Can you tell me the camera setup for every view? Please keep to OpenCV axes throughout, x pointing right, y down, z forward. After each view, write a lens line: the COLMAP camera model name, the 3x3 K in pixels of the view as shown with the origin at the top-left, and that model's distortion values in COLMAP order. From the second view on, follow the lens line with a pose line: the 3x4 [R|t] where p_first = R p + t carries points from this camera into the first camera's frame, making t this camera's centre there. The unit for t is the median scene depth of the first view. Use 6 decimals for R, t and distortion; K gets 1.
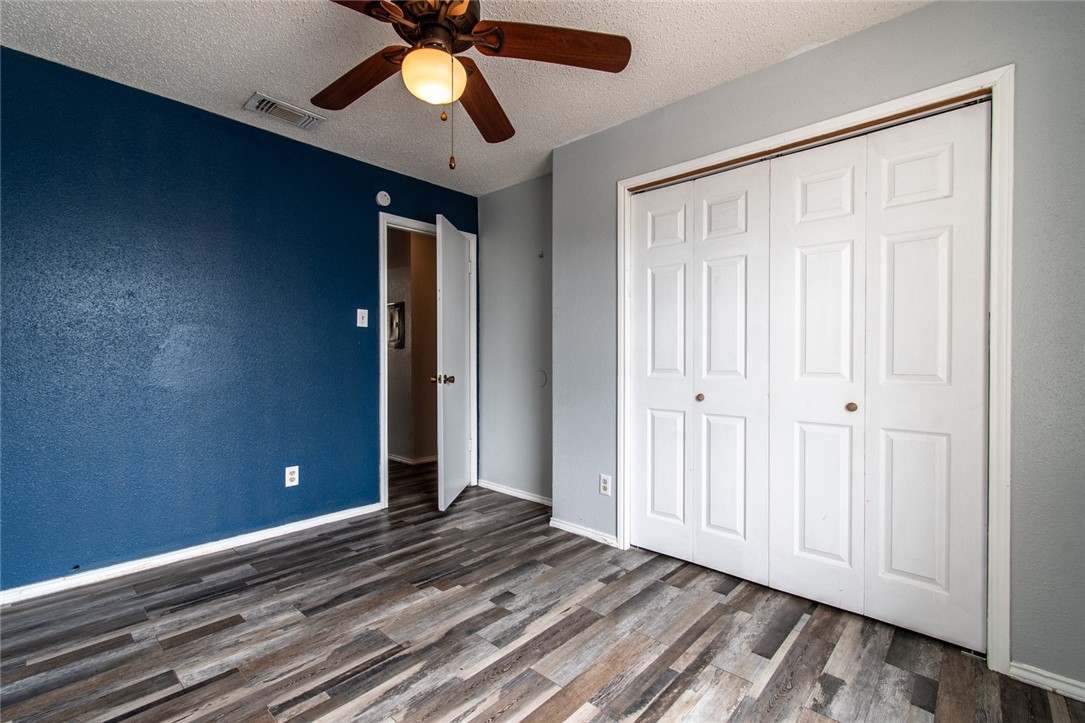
lens RADIAL K [[484.5, 0, 543.7], [0, 484.5, 362.1], [0, 0, 1]] dist [0.003024, -0.000187]
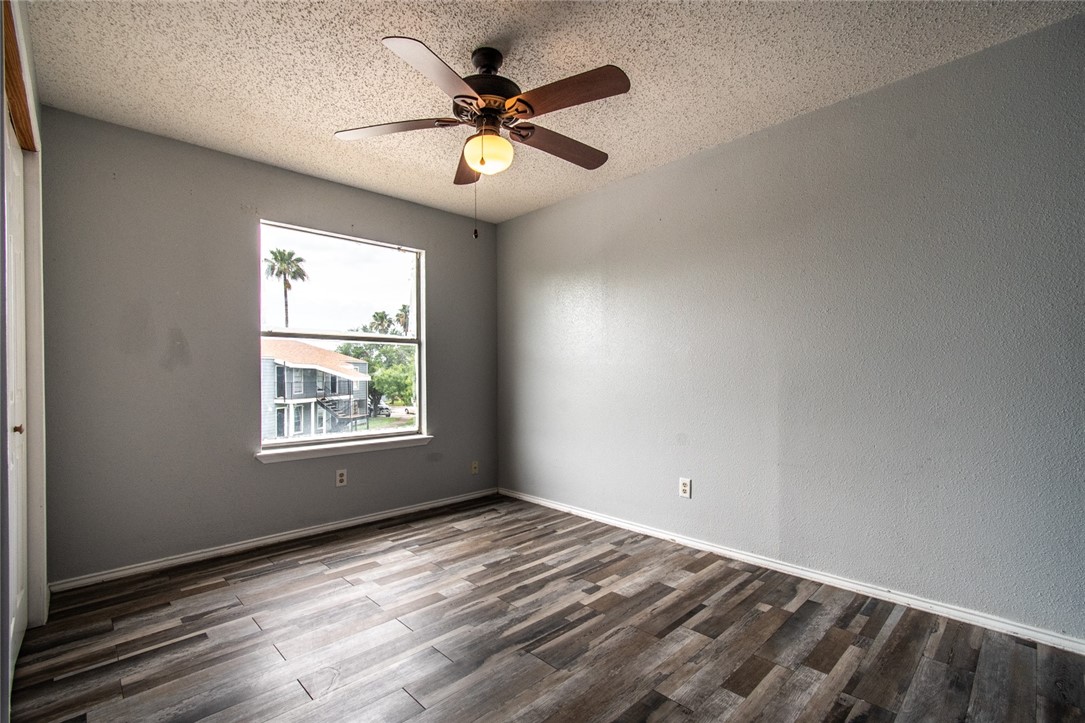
lens RADIAL K [[484.5, 0, 541.1], [0, 484.5, 366.9], [0, 0, 1]] dist [0.003024, -0.000187]
pose [[-0.998150, 0.000488, 0.060795, -0.396712], [0.000437, 1.000000, -0.000852, -0.018570], [-0.060795, -0.000824, -0.998150, 2.070077]]
